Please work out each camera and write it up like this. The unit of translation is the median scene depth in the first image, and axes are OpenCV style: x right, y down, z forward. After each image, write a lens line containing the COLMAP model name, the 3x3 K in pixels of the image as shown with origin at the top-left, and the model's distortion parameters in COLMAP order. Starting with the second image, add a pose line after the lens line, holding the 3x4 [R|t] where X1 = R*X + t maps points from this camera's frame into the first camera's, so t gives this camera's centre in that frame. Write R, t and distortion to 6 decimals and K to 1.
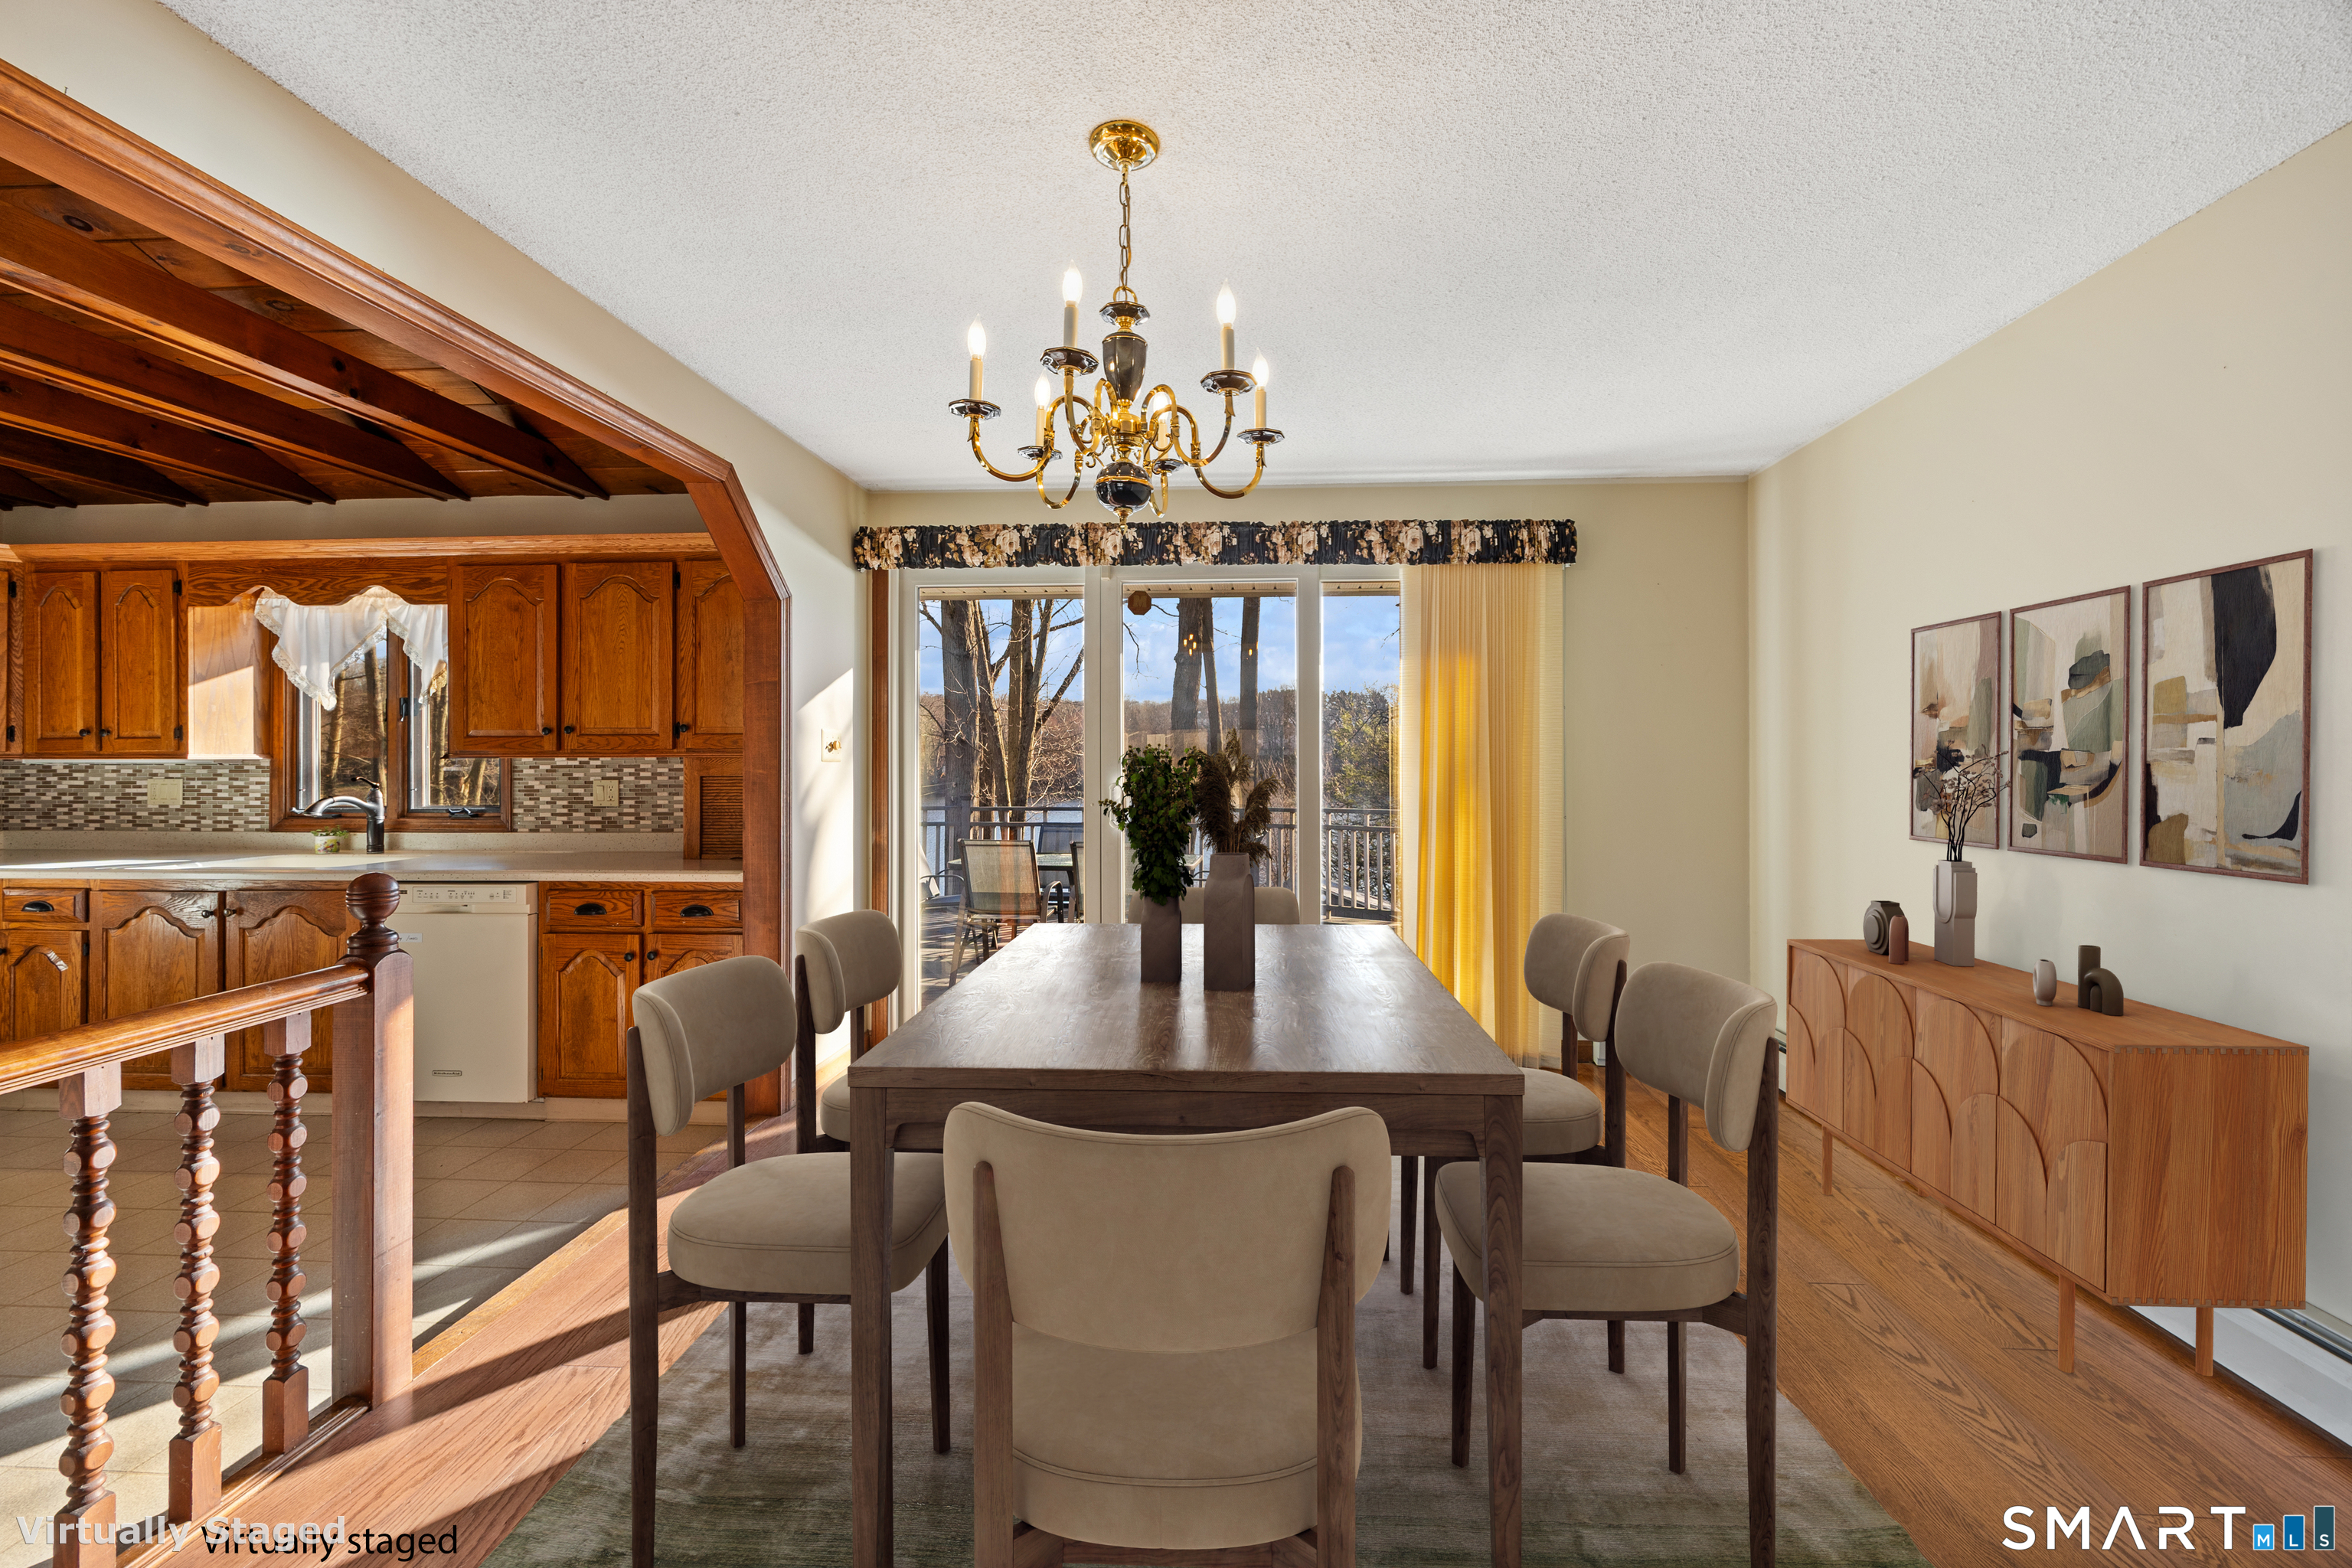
lens RADIAL K [[979.9, 0, 1261.7], [0, 979.9, 758.8], [0, 0, 1]] dist [0.003113, 0.000378]
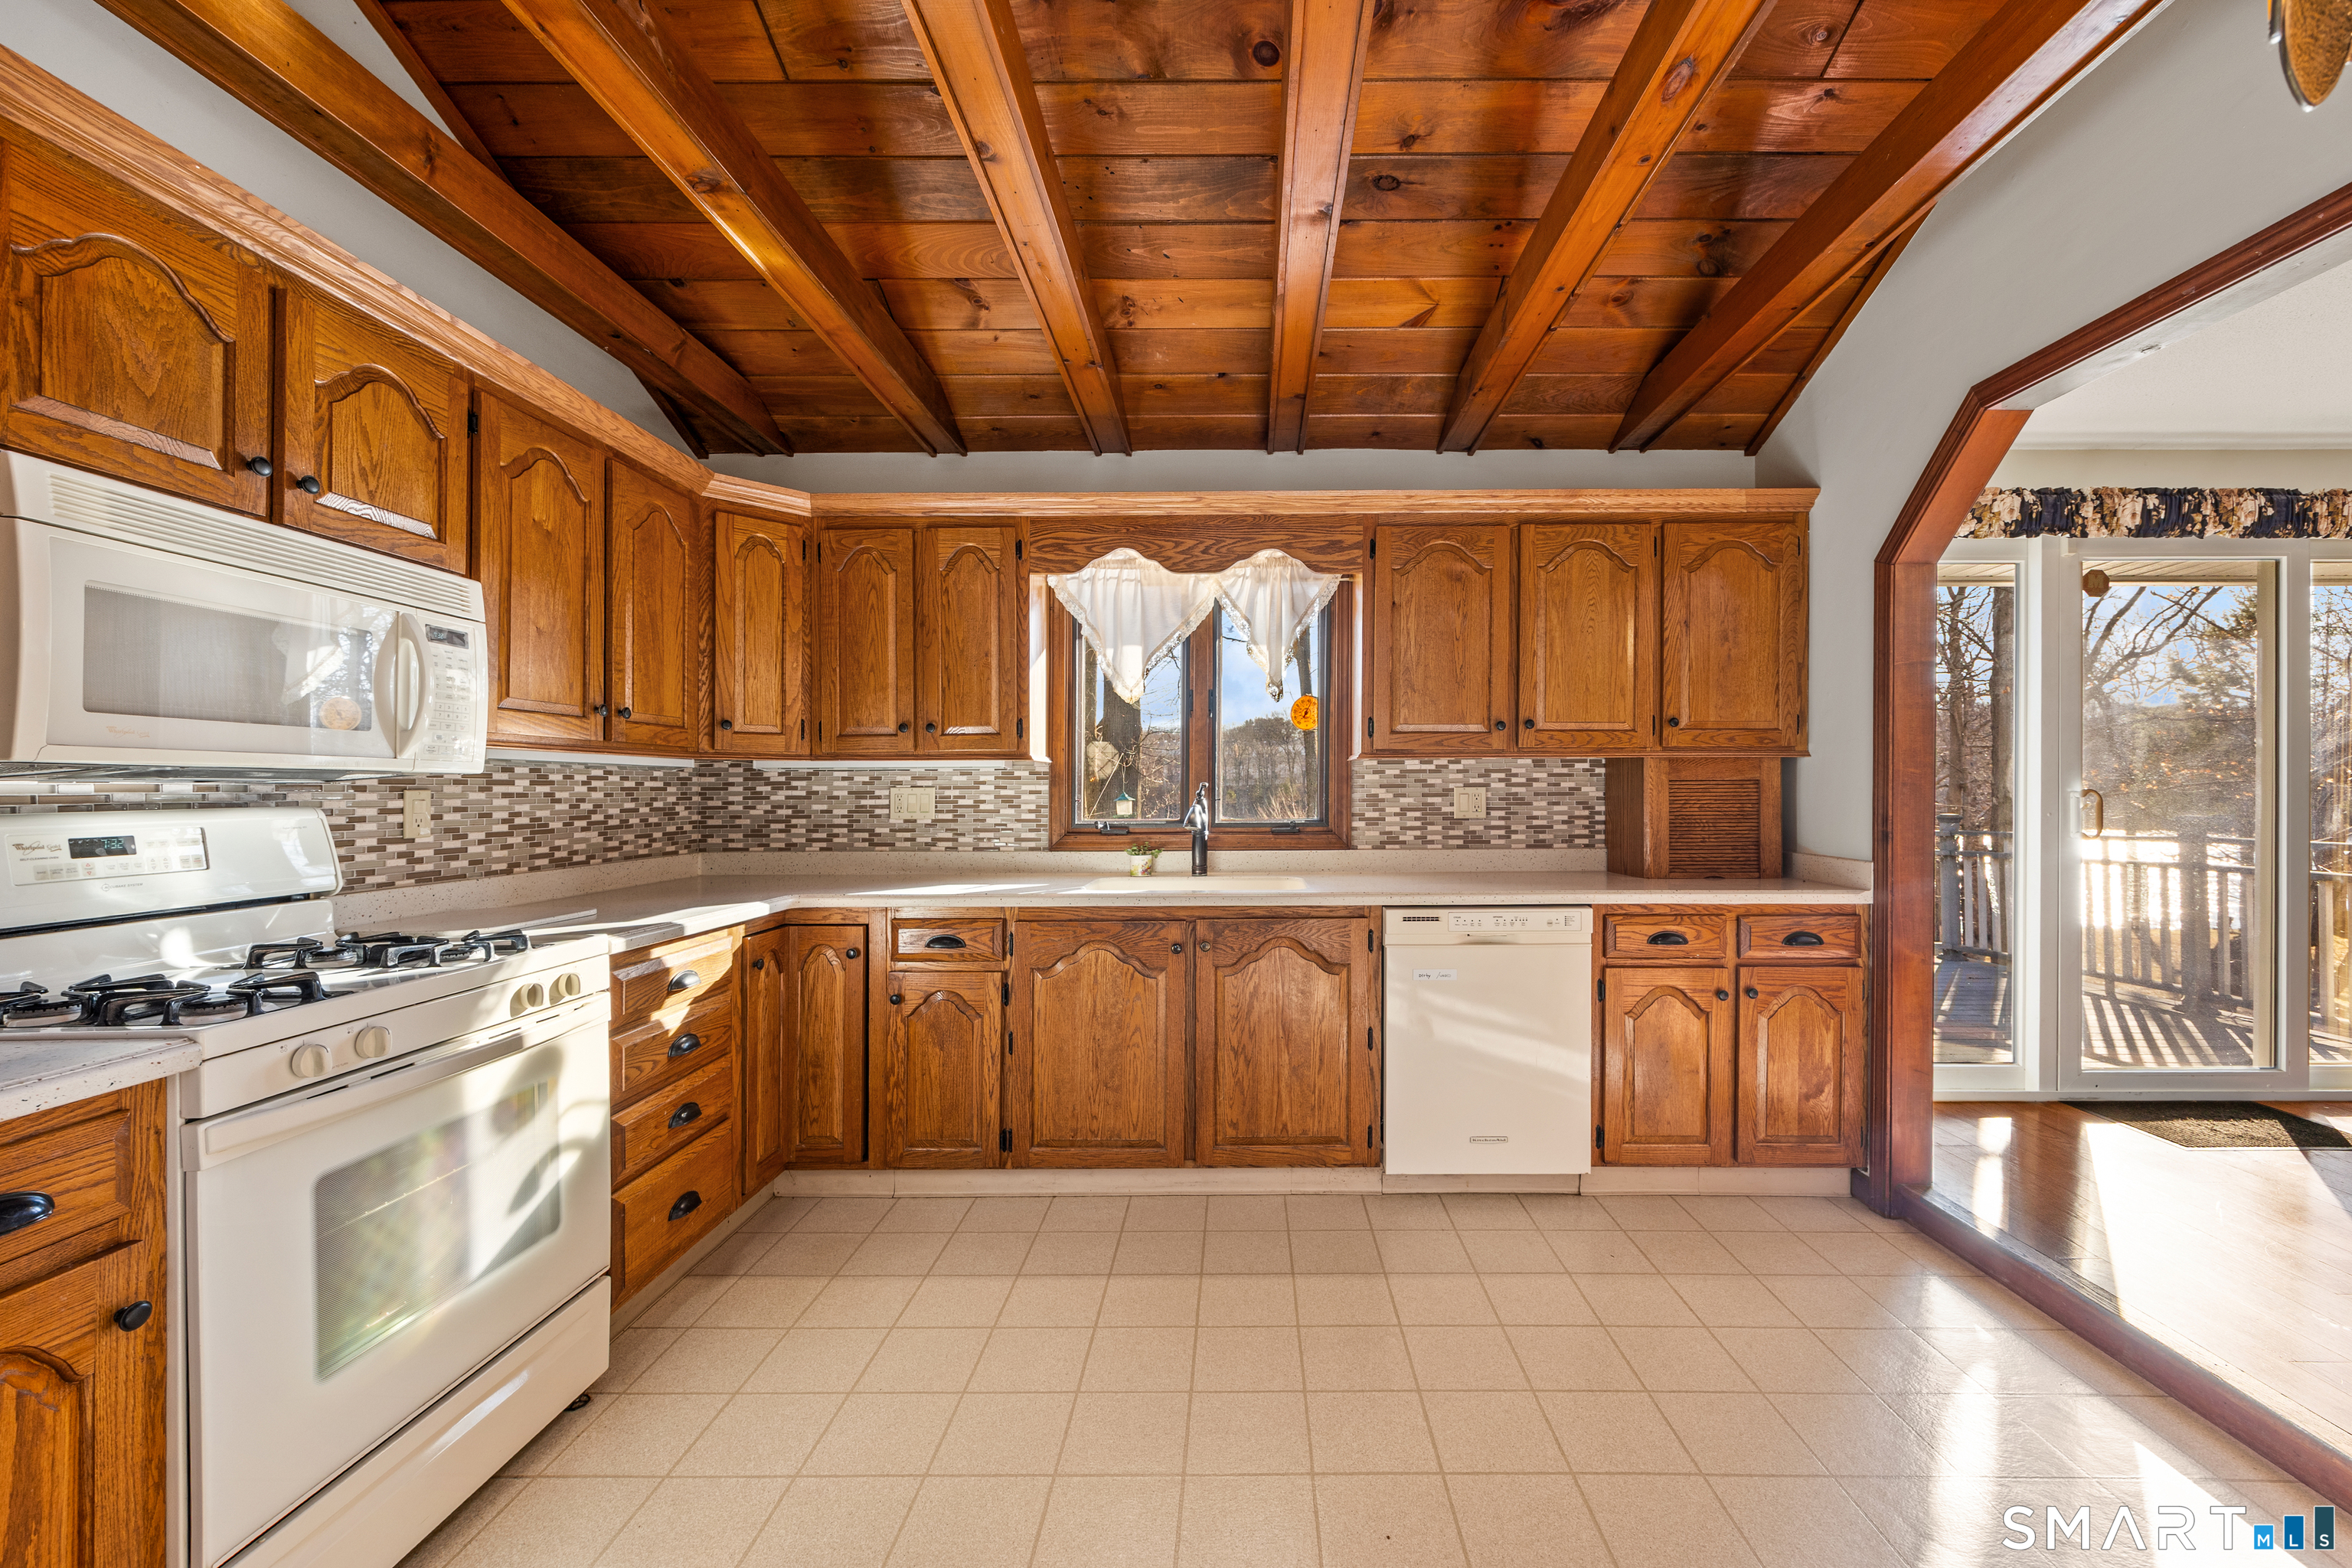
lens RADIAL K [[1004.2, 0, 1195.1], [0, 1004.2, 792.1], [0, 0, 1]] dist [-0.003311, 0.000189]
pose [[0.997885, -0.002218, 0.064963, -1.010883], [0.002191, 0.999997, 0.000501, 0.026272], [-0.064964, -0.000357, 0.997888, 0.162940]]
